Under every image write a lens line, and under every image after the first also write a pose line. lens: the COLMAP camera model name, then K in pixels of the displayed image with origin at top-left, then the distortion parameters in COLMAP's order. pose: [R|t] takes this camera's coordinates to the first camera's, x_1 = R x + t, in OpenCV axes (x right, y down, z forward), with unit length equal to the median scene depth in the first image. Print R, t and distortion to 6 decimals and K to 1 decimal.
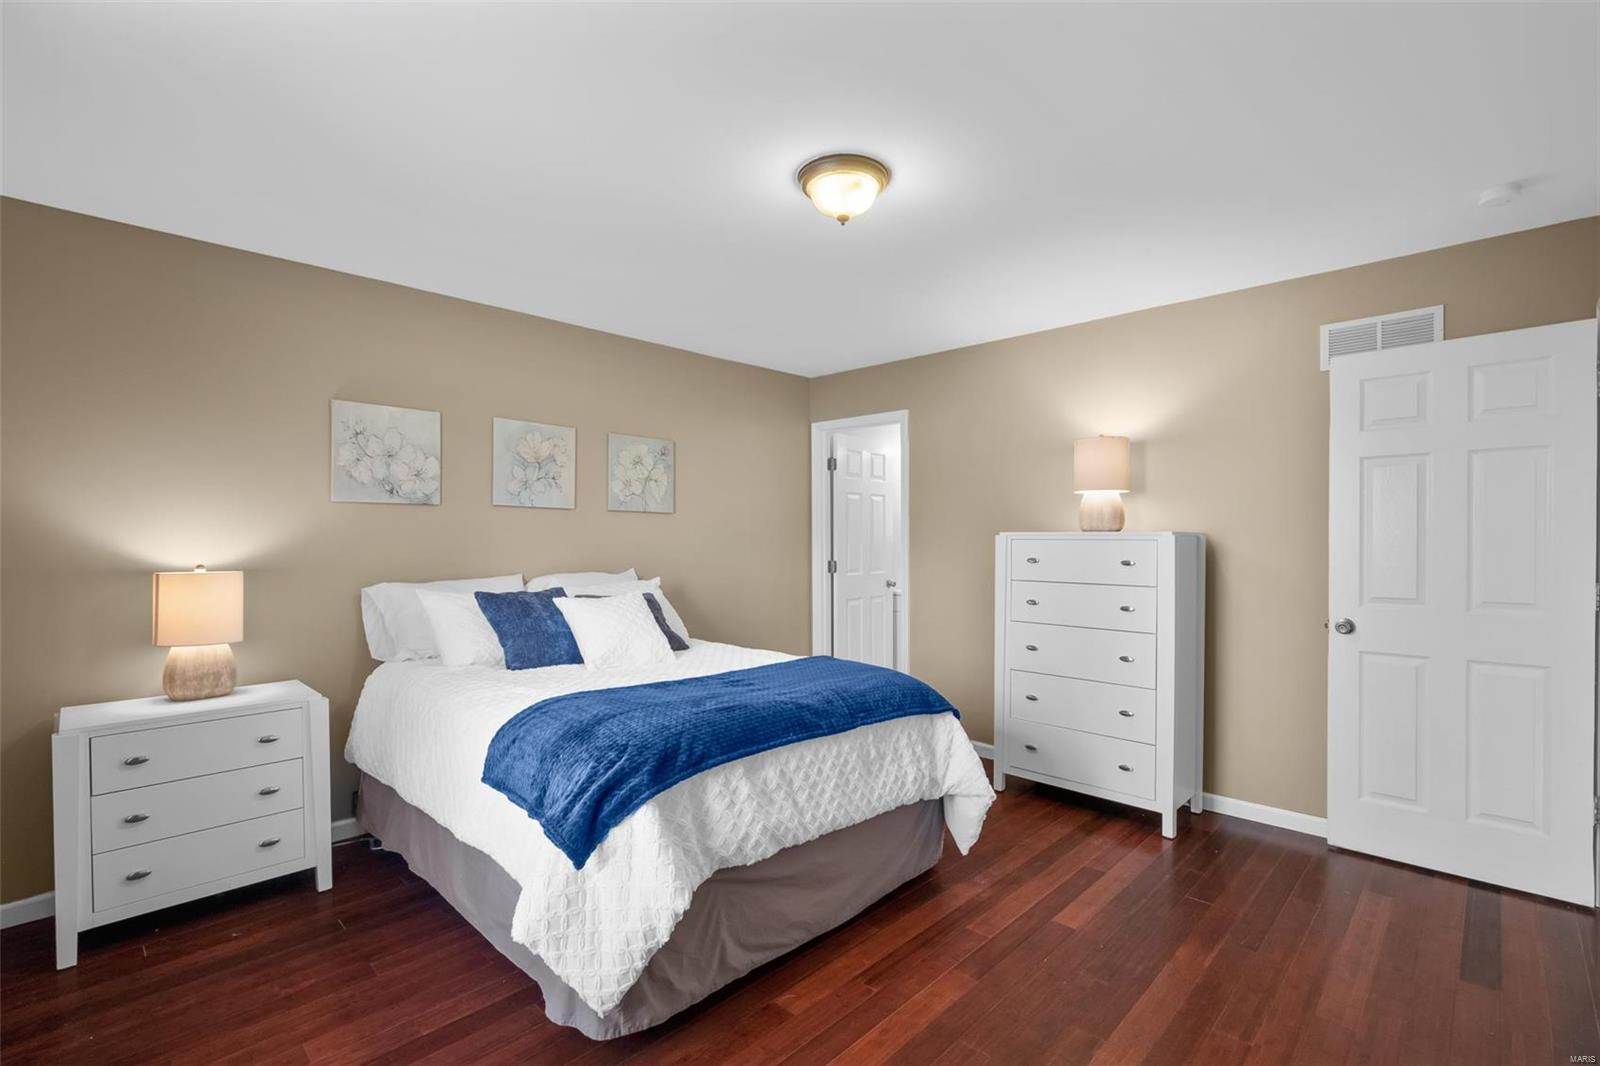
lens RADIAL K [[714.5, 0, 828.8], [0, 714.5, 541.4], [0, 0, 1]] dist [-0.002727, -0.001054]
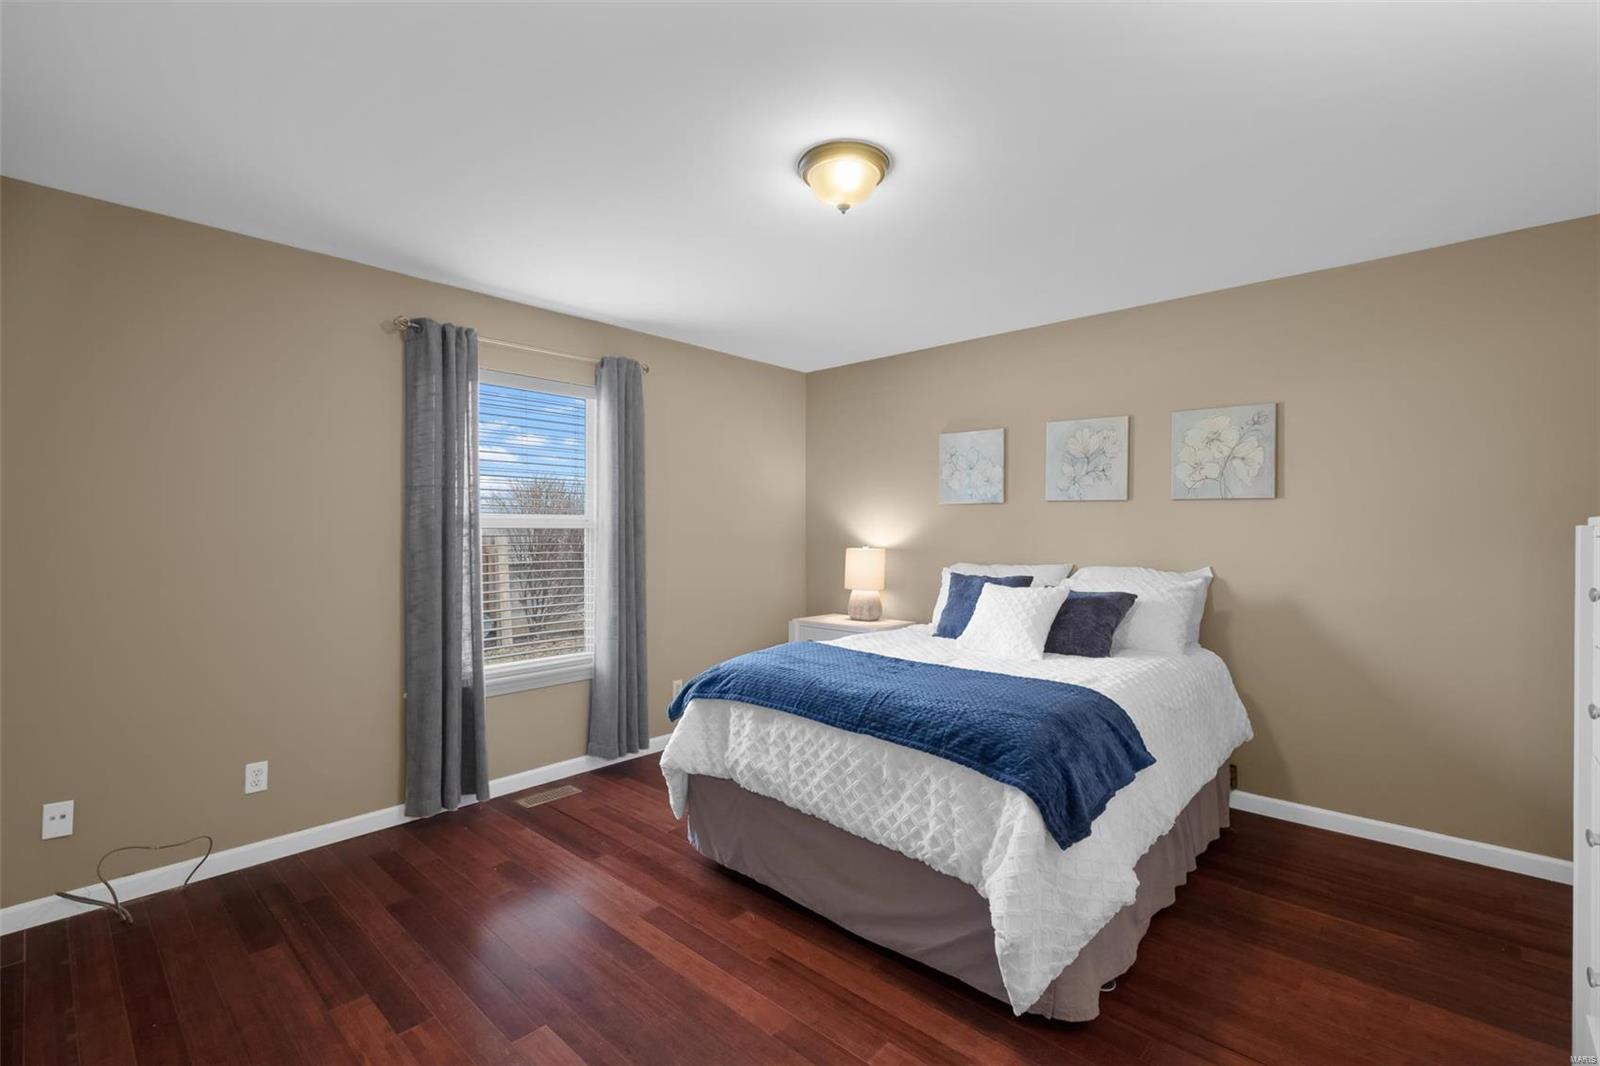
lens RADIAL K [[714.5, 0, 808.9], [0, 714.5, 527.8], [0, 0, 1]] dist [-0.002727, -0.001054]
pose [[0.017022, -0.002509, -0.999852, 0.904118], [-0.008293, 0.999962, -0.002651, -0.003880], [0.999821, 0.008336, 0.017000, 0.853442]]
